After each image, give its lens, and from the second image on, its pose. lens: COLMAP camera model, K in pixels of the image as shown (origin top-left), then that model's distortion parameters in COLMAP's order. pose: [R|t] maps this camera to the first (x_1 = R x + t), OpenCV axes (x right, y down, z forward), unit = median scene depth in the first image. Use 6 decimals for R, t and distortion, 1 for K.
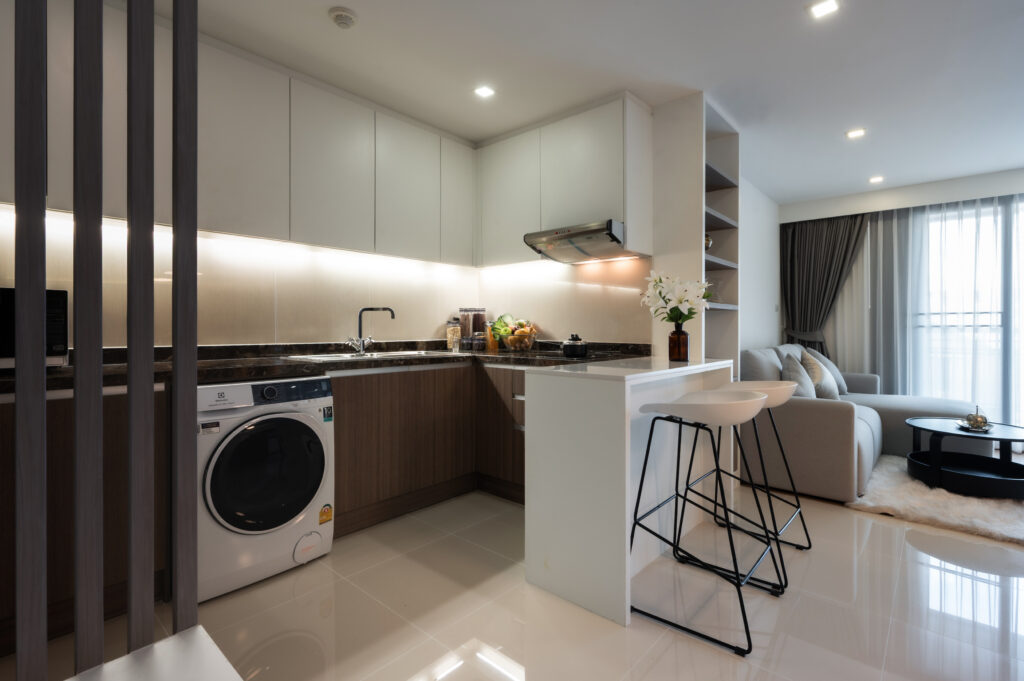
lens RADIAL K [[474.0, 0, 521.7], [0, 474.0, 328.3], [0, 0, 1]] dist [0.000209, -0.000918]
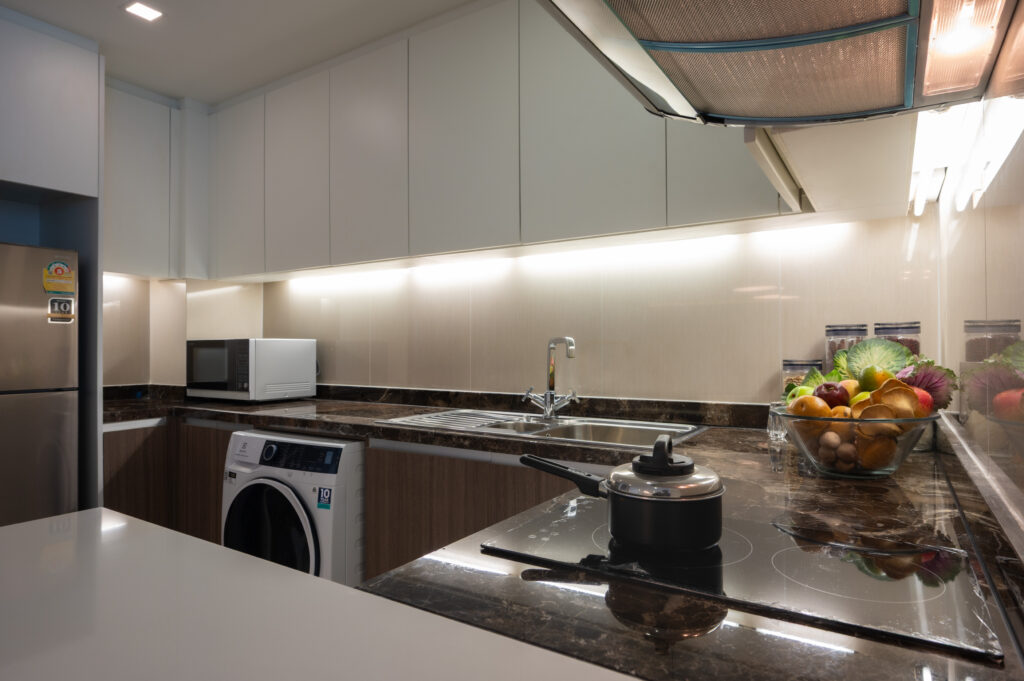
lens RADIAL K [[580.3, 0, 521.3], [0, 580.3, 343.0], [0, 0, 1]] dist [0.006317, 0.000290]
pose [[0.144450, -0.010197, -0.989460, 0.306737], [0.002201, 0.999948, -0.009984, -0.025678], [0.989510, -0.000735, 0.144465, 0.725699]]
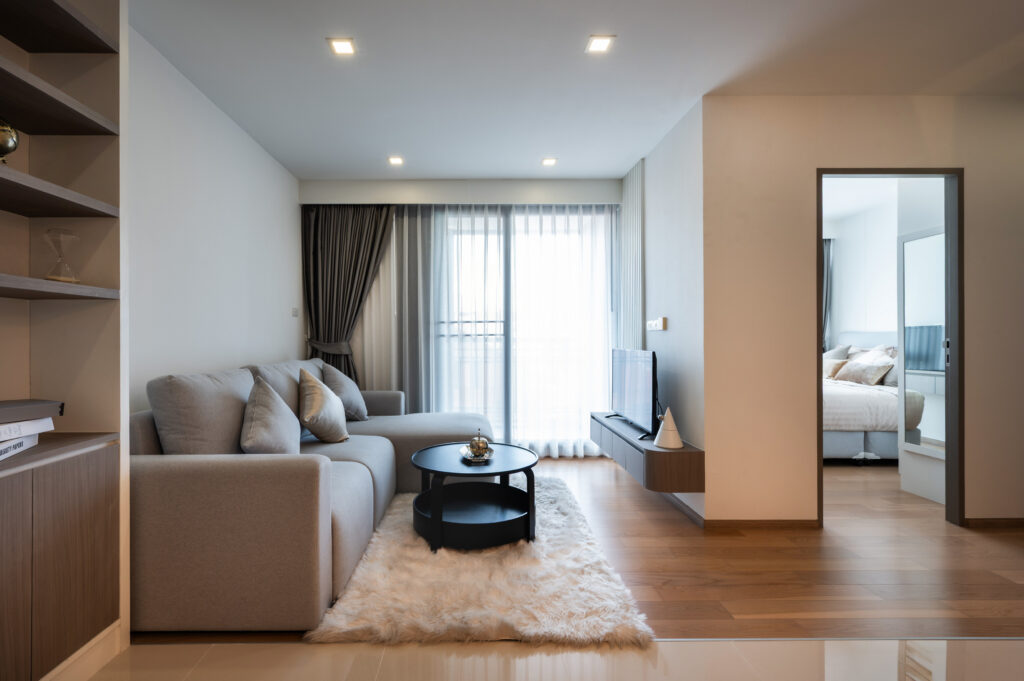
lens RADIAL K [[474.0, 0, 480.0], [0, 474.0, 339.7], [0, 0, 1]] dist [0.000209, -0.000918]
pose [[0.748367, -0.004204, 0.663271, 0.375862], [0.005884, 0.999983, -0.000301, 0.006124], [-0.663259, 0.004128, 0.748379, 0.343404]]
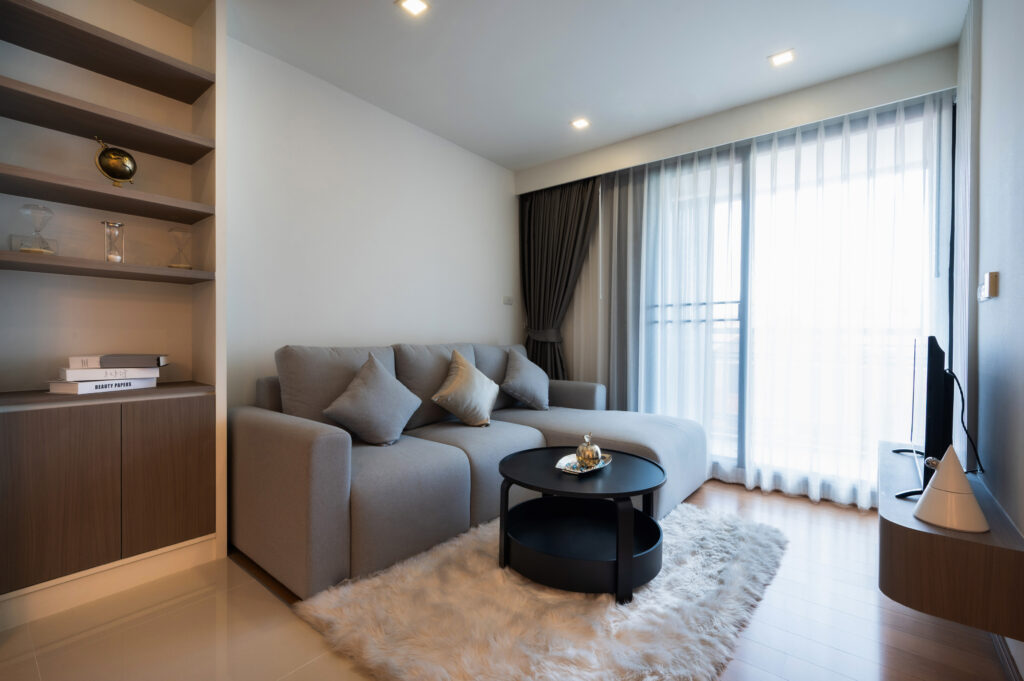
lens RADIAL K [[451.1, 0, 505.4], [0, 451.1, 345.4], [0, 0, 1]] dist [-0.002683, -0.001316]
pose [[0.999654, 0.006897, 0.025366, 0.762901], [-0.007204, 0.999901, 0.012052, 0.035840], [-0.025280, -0.012231, 0.999606, 0.361994]]
